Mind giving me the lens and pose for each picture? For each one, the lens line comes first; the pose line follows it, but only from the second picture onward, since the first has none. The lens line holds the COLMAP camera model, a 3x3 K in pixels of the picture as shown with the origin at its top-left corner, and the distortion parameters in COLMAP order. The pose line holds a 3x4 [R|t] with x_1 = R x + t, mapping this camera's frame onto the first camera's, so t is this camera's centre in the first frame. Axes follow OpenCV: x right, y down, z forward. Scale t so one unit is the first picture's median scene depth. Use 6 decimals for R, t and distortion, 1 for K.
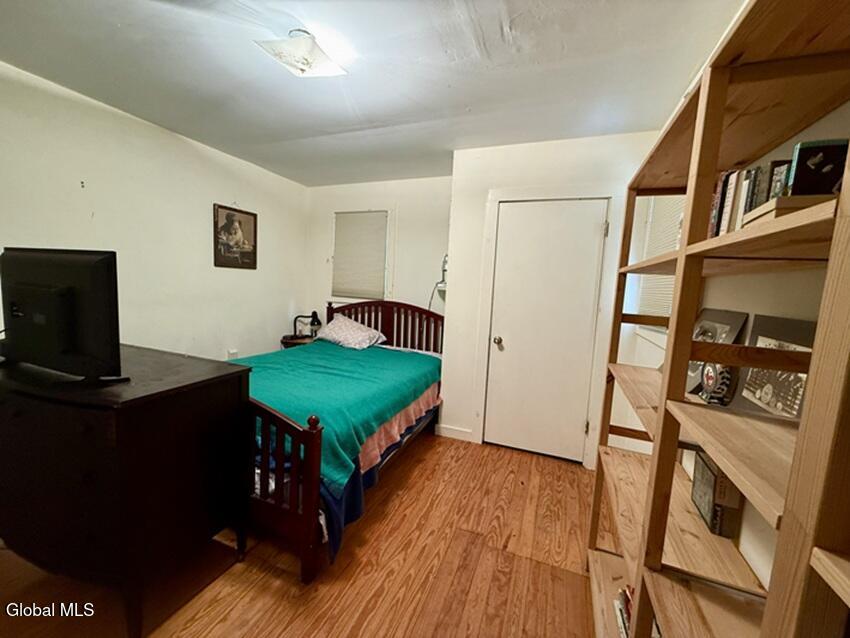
lens RADIAL K [[340.0, 0, 427.6], [0, 340.0, 320.9], [0, 0, 1]] dist [-0.001229, -0.000057]
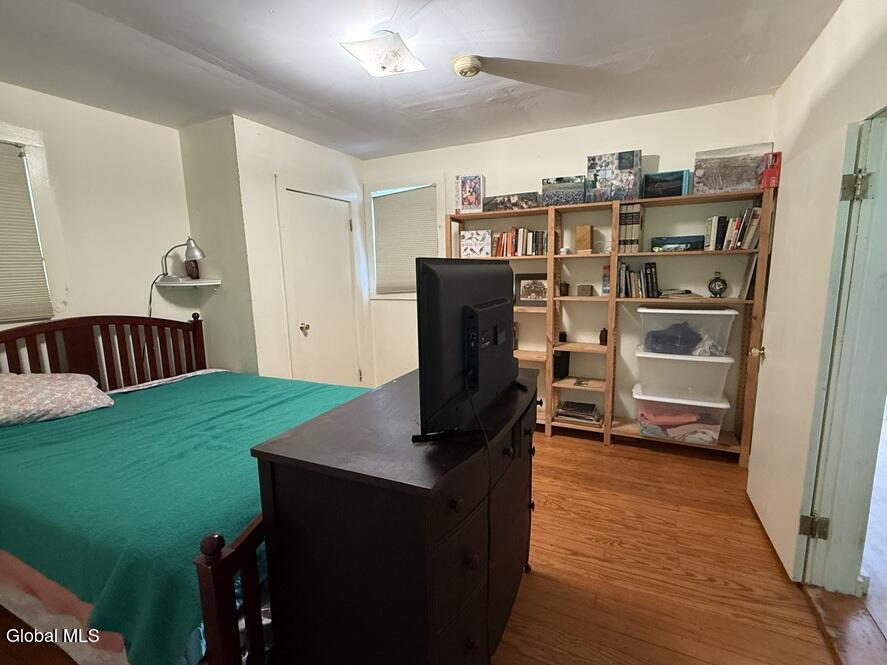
lens RADIAL K [[417.5, 0, 444.3], [0, 417.5, 332.5], [0, 0, 1]] dist [0.001201, -0.000068]
pose [[0.076245, -0.207102, 0.975344, -1.083172], [0.134199, 0.971422, 0.195778, -0.126620], [-0.988017, 0.115963, 0.101859, 0.497055]]
